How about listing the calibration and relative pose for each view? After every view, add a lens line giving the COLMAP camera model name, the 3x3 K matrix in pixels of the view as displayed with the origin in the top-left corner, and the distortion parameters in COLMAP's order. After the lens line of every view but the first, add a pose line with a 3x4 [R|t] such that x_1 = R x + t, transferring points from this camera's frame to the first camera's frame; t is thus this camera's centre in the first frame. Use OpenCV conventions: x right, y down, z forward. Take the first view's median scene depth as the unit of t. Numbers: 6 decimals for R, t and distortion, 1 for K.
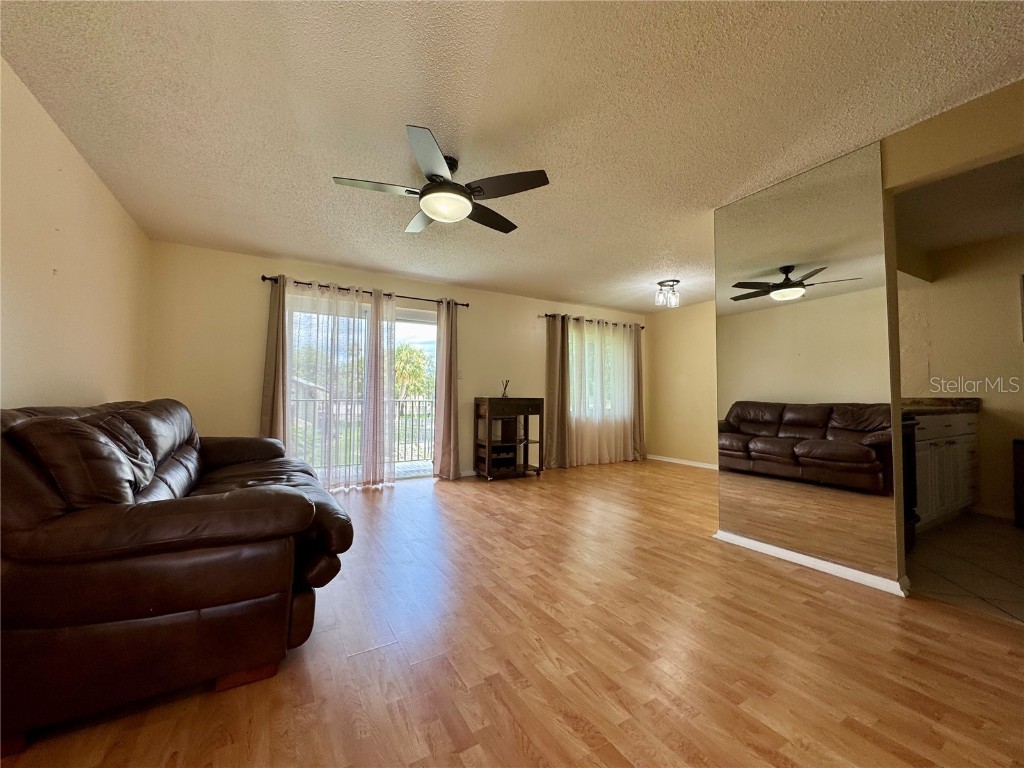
lens RADIAL K [[413.3, 0, 514.3], [0, 413.3, 383.2], [0, 0, 1]] dist [0.001246, 0.000364]
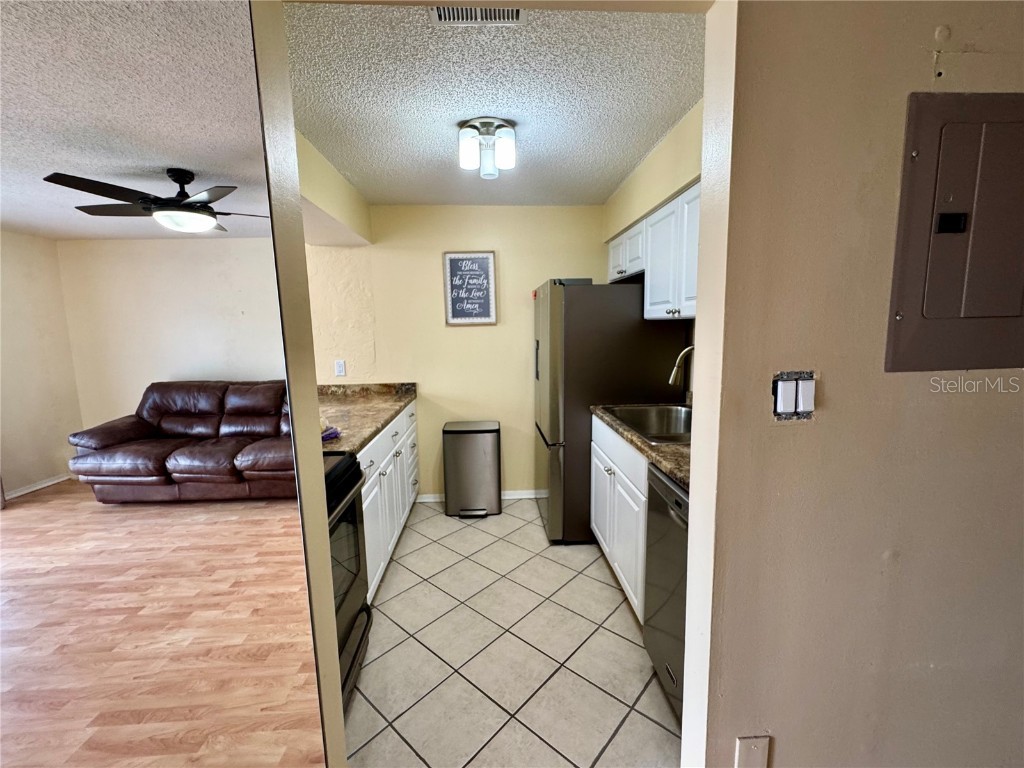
lens RADIAL K [[413.3, 0, 512.7], [0, 413.3, 381.6], [0, 0, 1]] dist [0.001246, 0.000364]
pose [[0.453756, -0.140149, 0.880036, 0.280331], [-0.009481, 0.986740, 0.162031, -0.079900], [-0.891075, -0.081867, 0.446411, 0.274707]]
